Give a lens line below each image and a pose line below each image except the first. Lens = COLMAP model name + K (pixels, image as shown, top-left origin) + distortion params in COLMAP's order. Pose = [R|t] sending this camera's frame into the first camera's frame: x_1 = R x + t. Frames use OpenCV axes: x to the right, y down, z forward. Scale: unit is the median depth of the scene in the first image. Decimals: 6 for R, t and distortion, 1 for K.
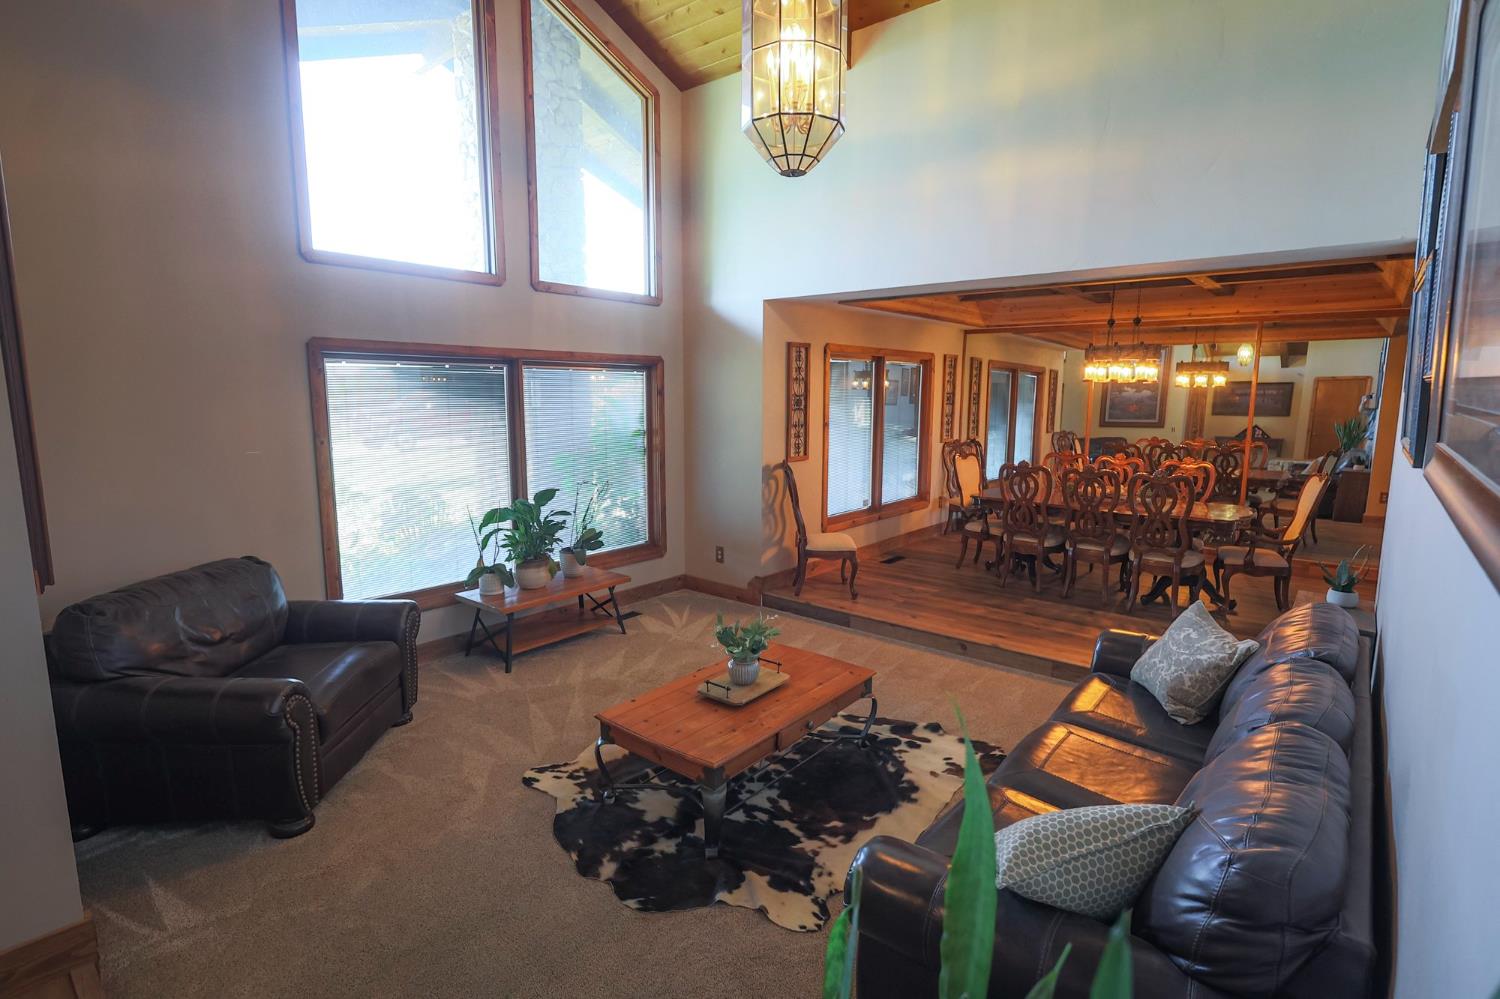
lens RADIAL K [[736.8, 0, 752.2], [0, 736.8, 486.5], [0, 0, 1]] dist [-0.001308, 0.001194]
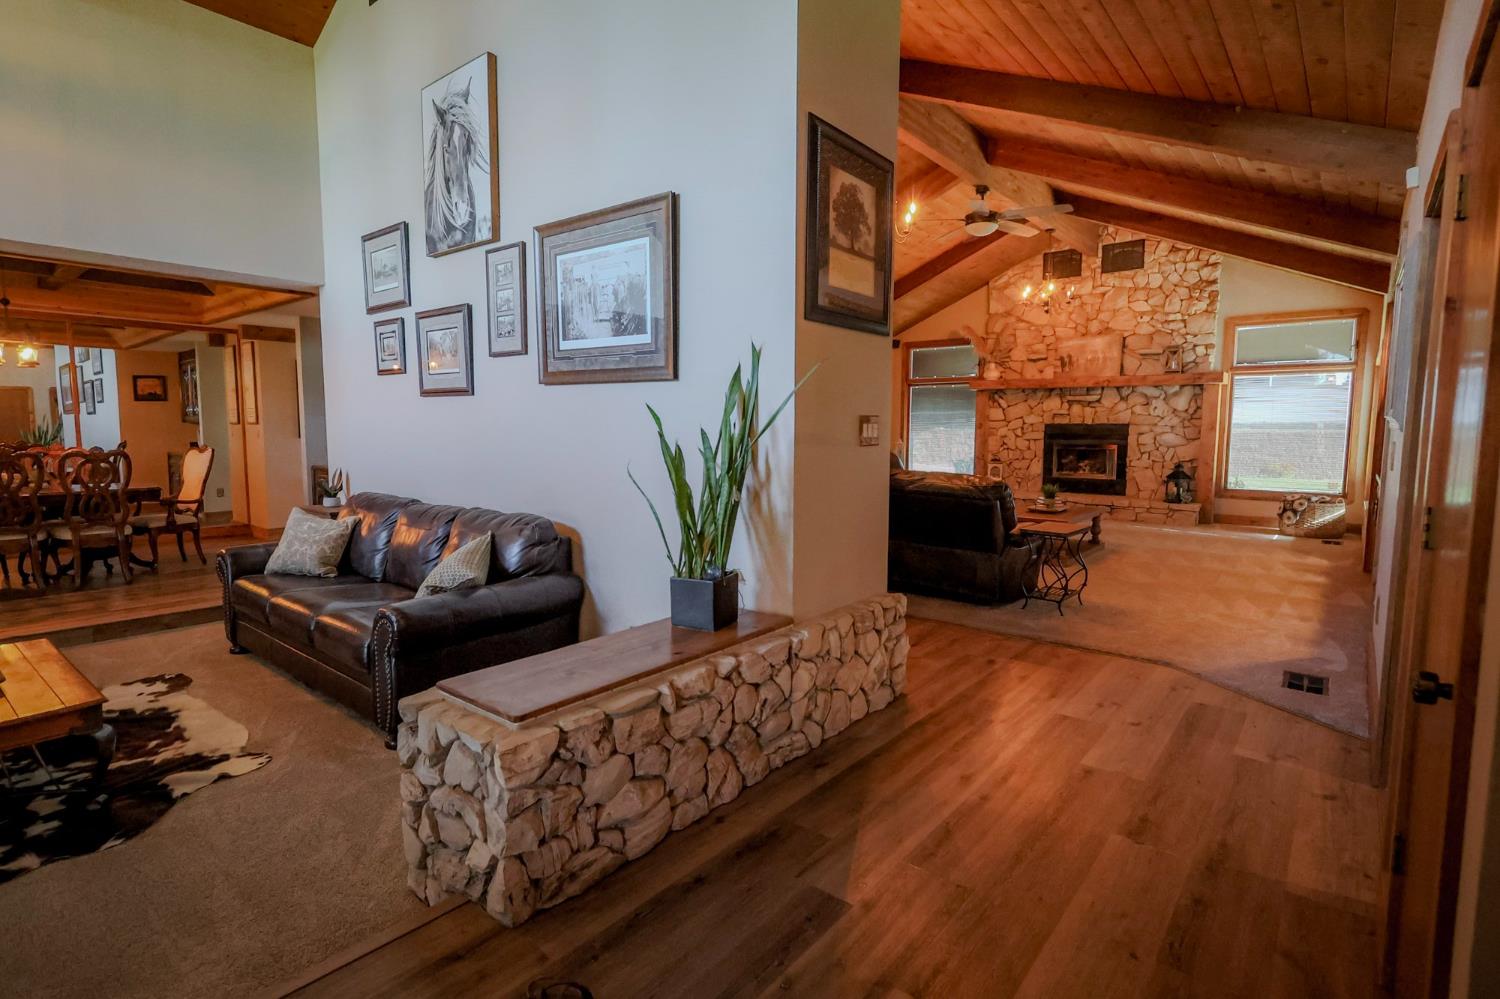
lens RADIAL K [[736.8, 0, 747.0], [0, 736.8, 495.2], [0, 0, 1]] dist [-0.001308, 0.001194]
pose [[0.000841, -0.096305, 0.995352, -0.861777], [0.125964, 0.987434, 0.095432, 0.106686], [-0.992034, 0.125299, 0.012961, 0.090796]]
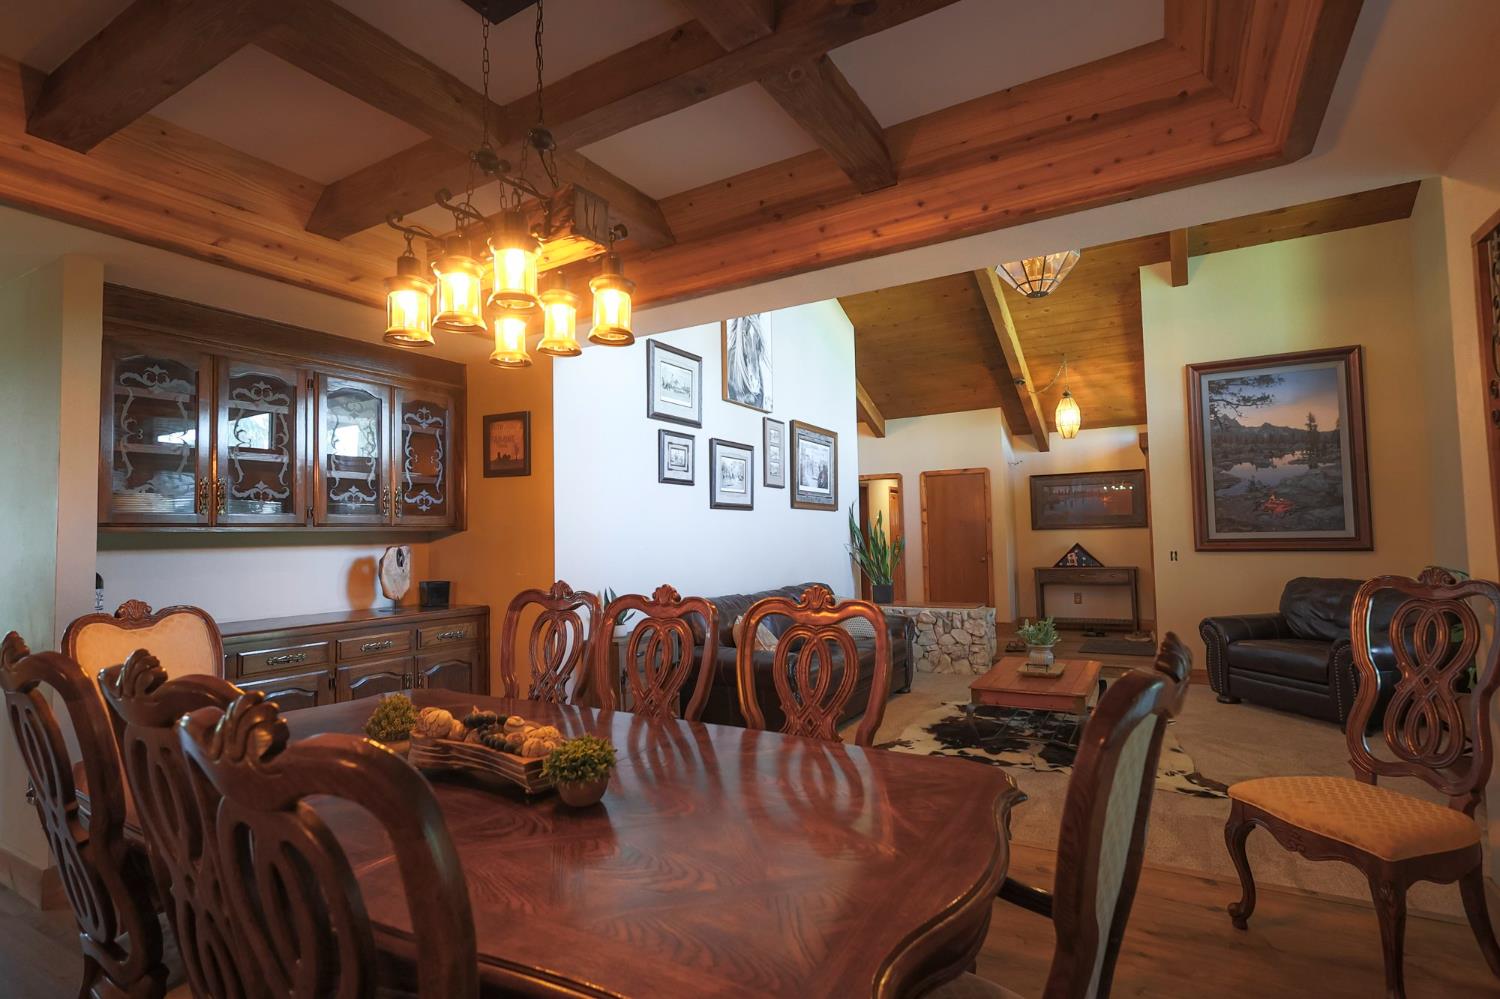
lens RADIAL K [[736.8, 0, 755.1], [0, 736.8, 498.4], [0, 0, 1]] dist [-0.001308, 0.001194]
pose [[-0.986031, 0.008573, -0.166343, 0.842789], [-0.004059, 0.997141, 0.075453, -0.187647], [0.166515, 0.075075, -0.983177, 2.474135]]
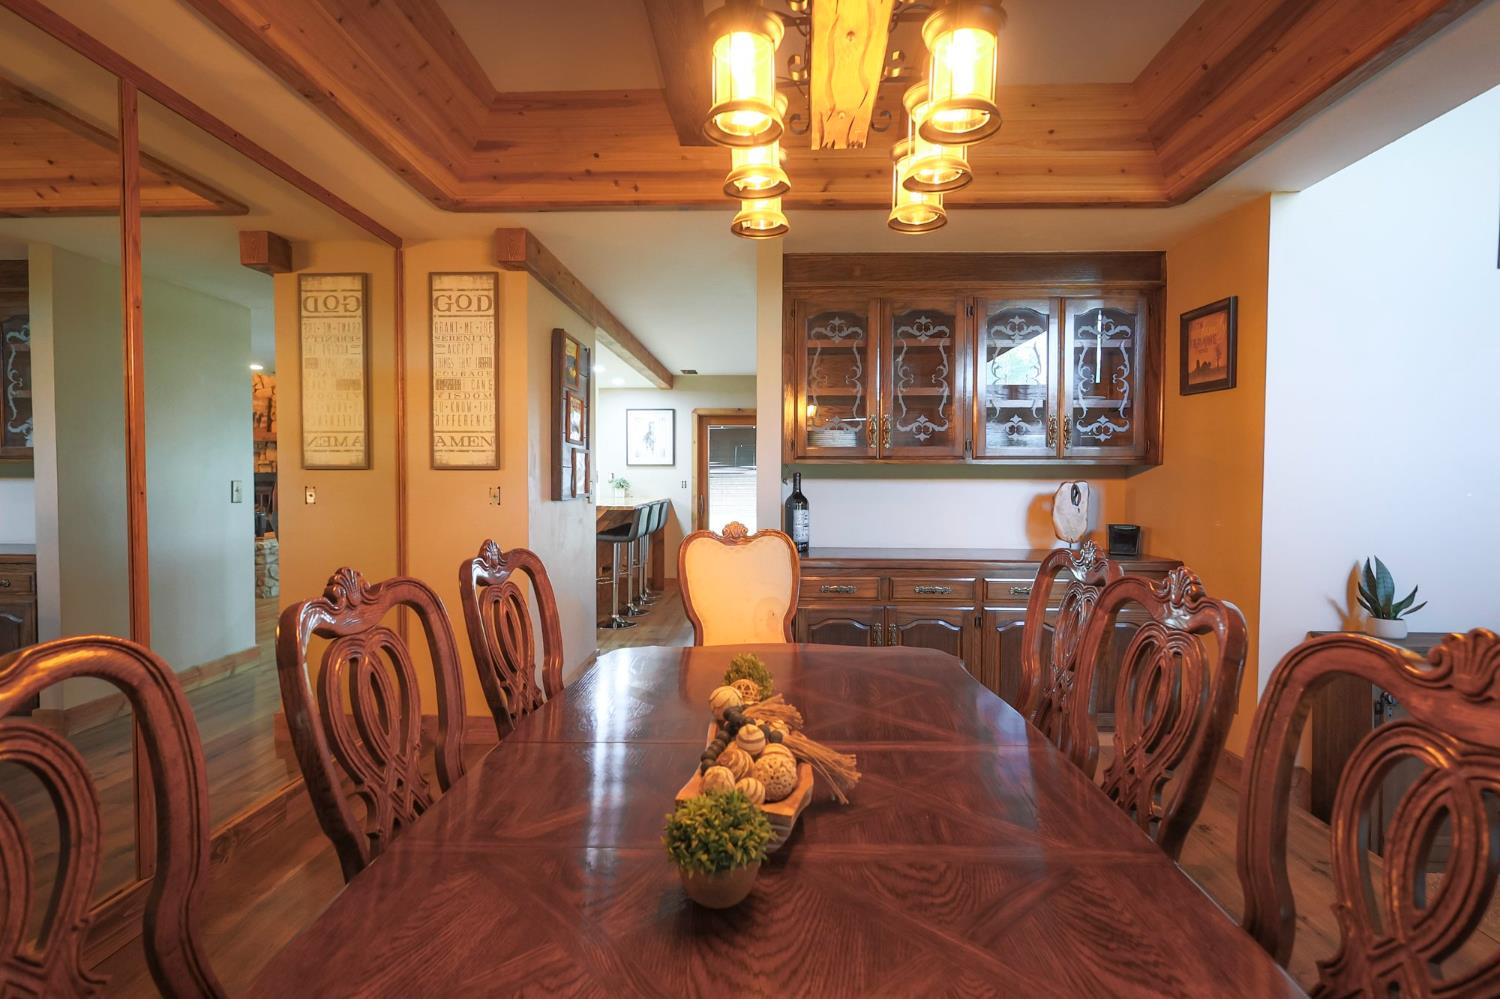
lens RADIAL K [[736.8, 0, 750.3], [0, 736.8, 504.6], [0, 0, 1]] dist [-0.001308, 0.001194]
pose [[-0.610021, -0.038429, 0.791453, 0.645952], [0.096245, 0.987835, 0.122146, -0.154854], [-0.786519, 0.150684, -0.598901, 2.173059]]
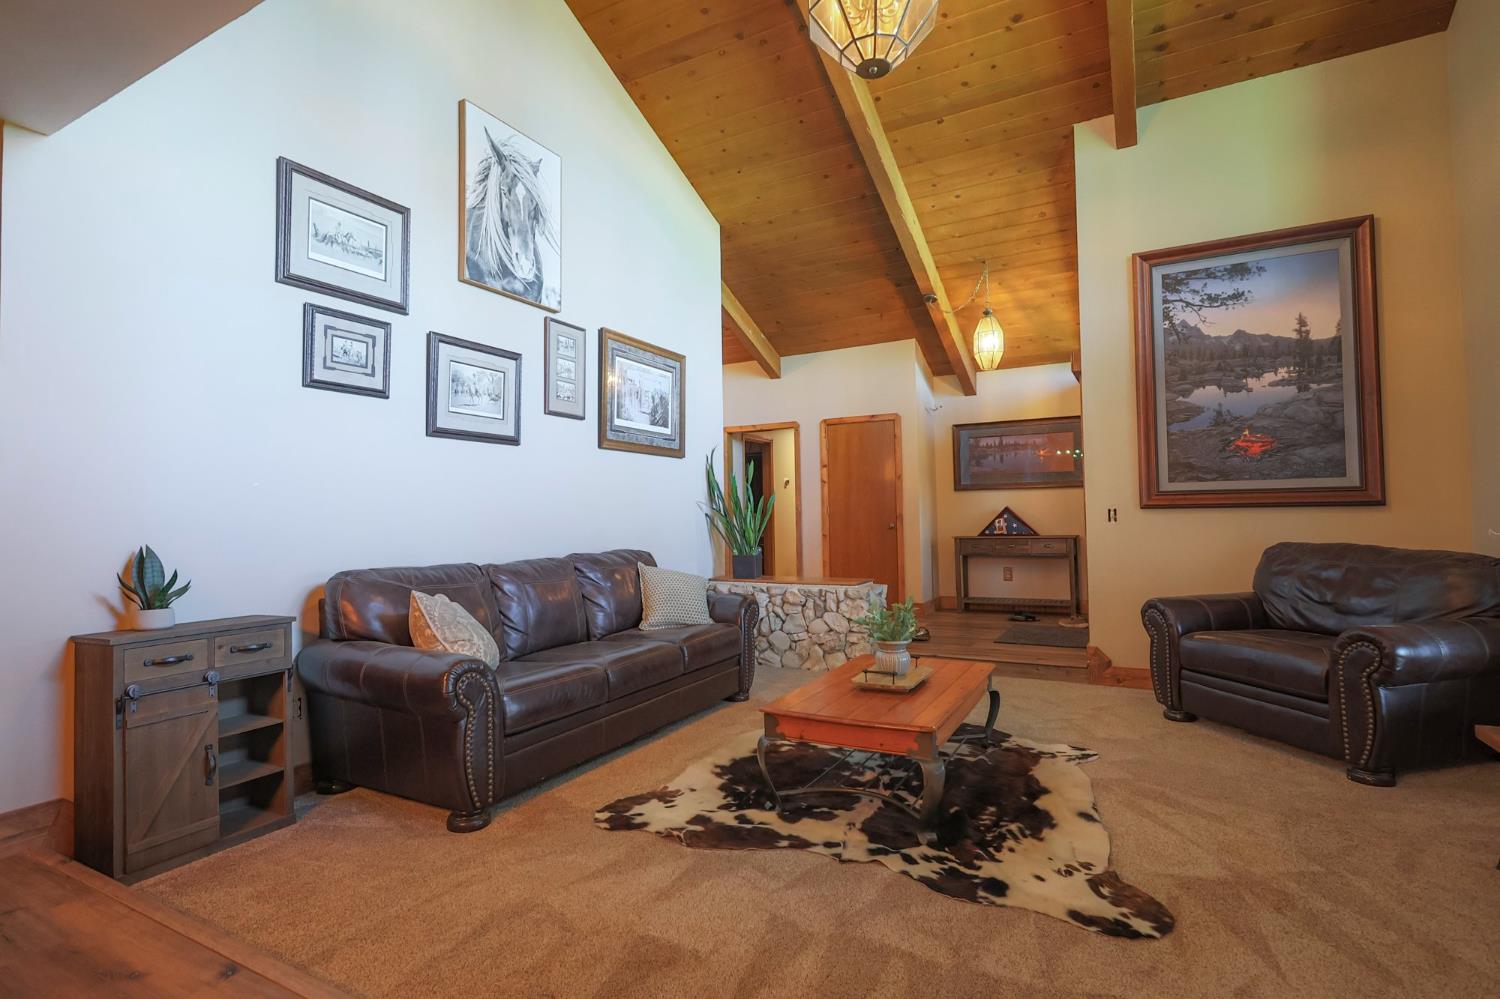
lens RADIAL K [[736.8, 0, 745.3], [0, 736.8, 489.5], [0, 0, 1]] dist [-0.001308, 0.001194]
pose [[-0.982633, 0.005856, -0.185466, 0.375040], [-0.011490, 0.995664, 0.092314, -0.060901], [0.185202, 0.092842, -0.978305, 2.000050]]
